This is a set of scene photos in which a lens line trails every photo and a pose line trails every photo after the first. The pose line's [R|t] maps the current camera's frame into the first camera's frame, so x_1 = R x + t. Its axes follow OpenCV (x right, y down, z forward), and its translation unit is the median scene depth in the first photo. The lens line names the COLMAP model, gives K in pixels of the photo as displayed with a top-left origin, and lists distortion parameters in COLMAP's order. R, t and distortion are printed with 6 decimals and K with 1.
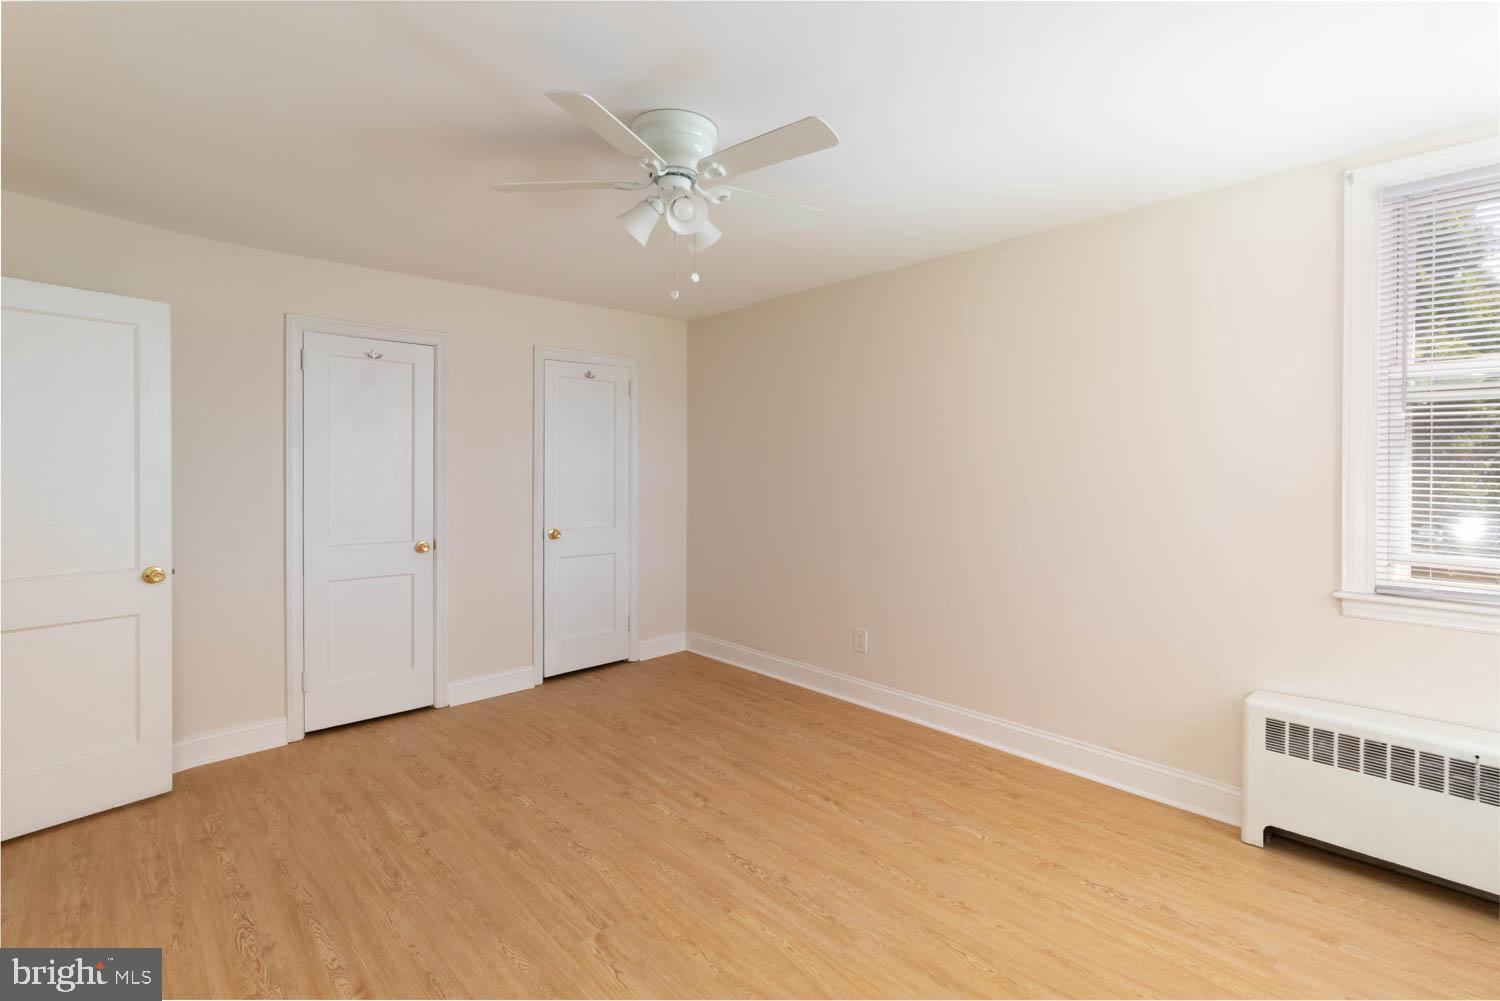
lens RADIAL K [[694.9, 0, 753.7], [0, 694.9, 452.3], [0, 0, 1]] dist [0.001561, -0.000157]
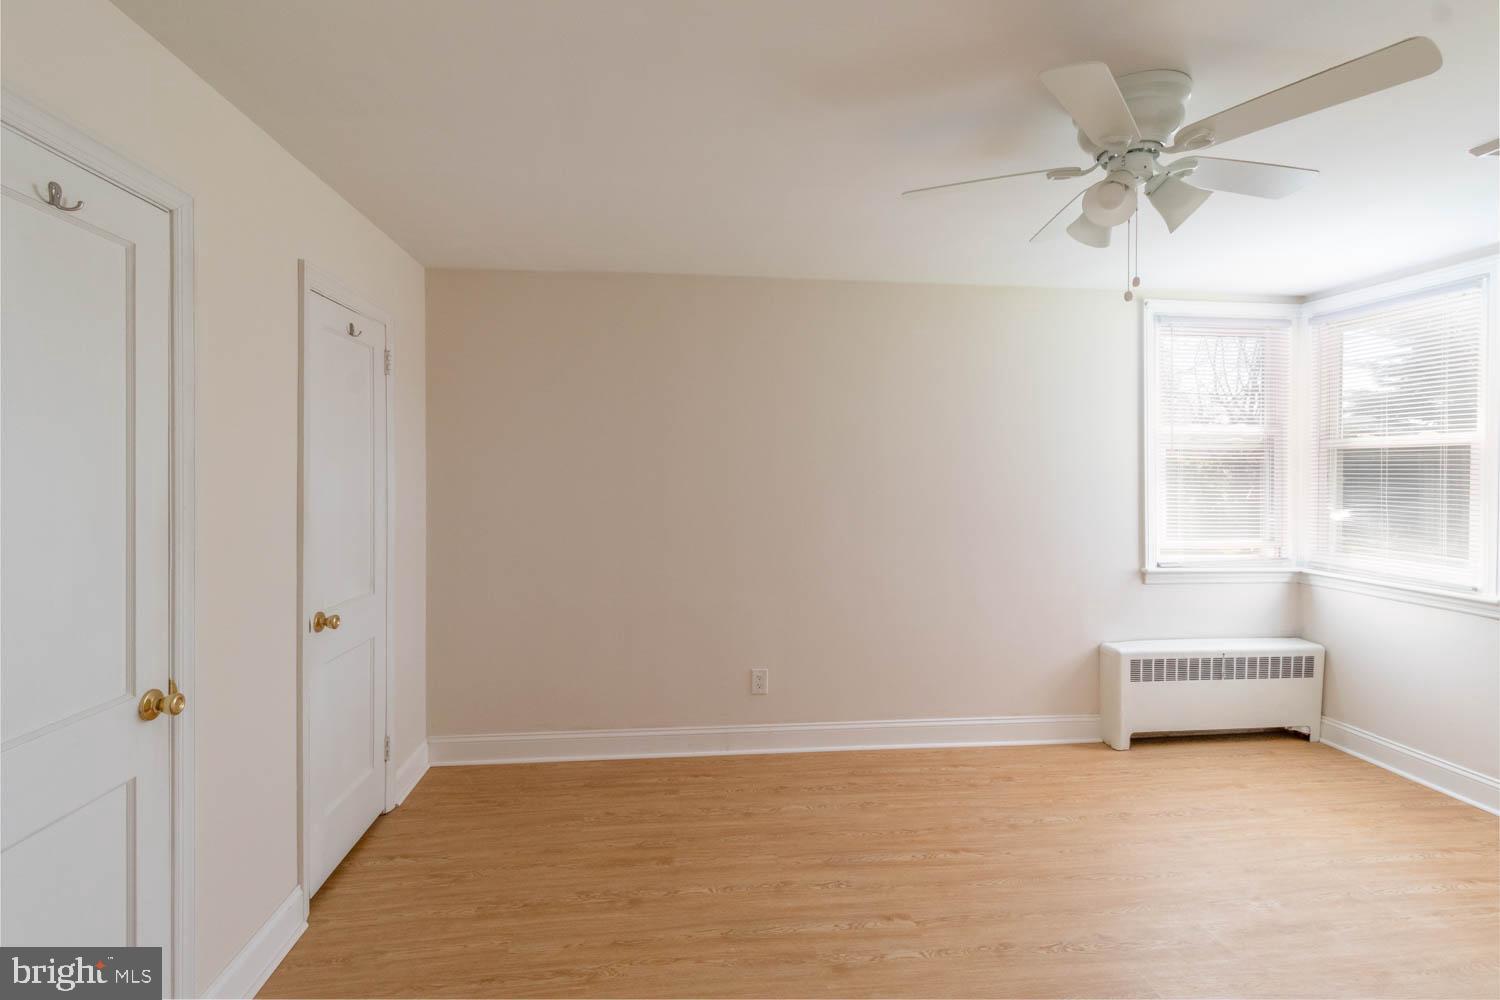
lens RADIAL K [[693.9, 0, 766.8], [0, 693.9, 487.0], [0, 0, 1]] dist [0.000290, 0.000471]
pose [[0.611549, -0.017469, 0.791014, -0.690746], [-0.015783, 0.999288, 0.034270, -0.015283], [-0.791049, -0.033442, 0.610837, 0.575788]]
